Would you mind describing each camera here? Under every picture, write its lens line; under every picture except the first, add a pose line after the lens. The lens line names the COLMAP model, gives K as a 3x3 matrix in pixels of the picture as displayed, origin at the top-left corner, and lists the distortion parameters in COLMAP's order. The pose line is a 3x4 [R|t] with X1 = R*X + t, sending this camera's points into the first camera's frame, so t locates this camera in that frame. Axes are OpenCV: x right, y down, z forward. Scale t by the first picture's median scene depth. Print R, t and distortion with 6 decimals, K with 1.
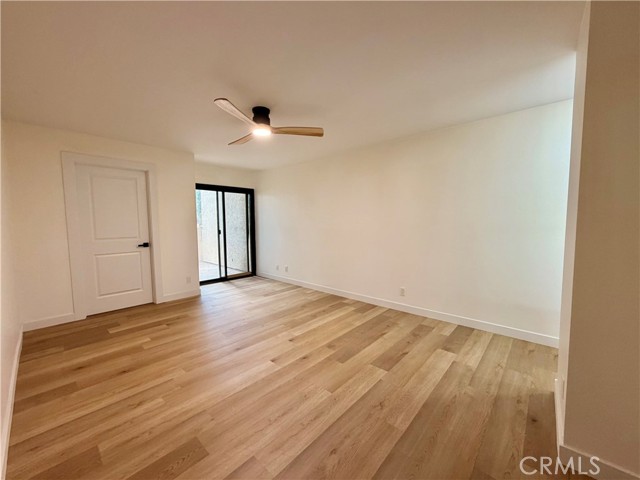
lens RADIAL K [[255.3, 0, 323.6], [0, 255.3, 238.4], [0, 0, 1]] dist [-0.001530, -0.000153]
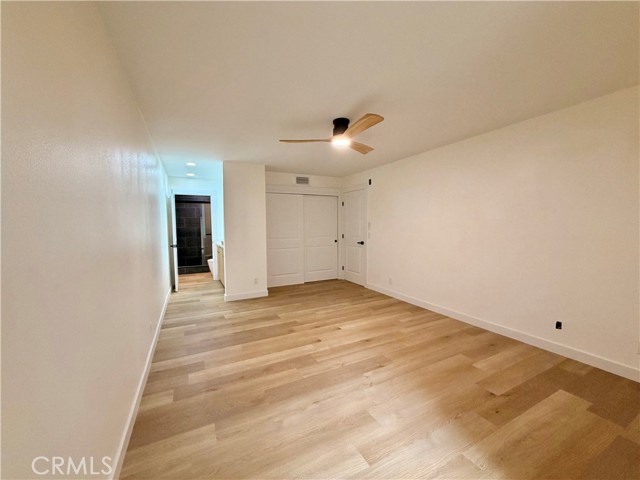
lens RADIAL K [[255.3, 0, 321.4], [0, 255.3, 238.6], [0, 0, 1]] dist [-0.001530, -0.000153]
pose [[-0.930921, -0.005069, 0.365186, -0.528104], [0.037847, 0.993181, 0.110265, -0.134610], [-0.363255, 0.116469, -0.924381, 1.958296]]
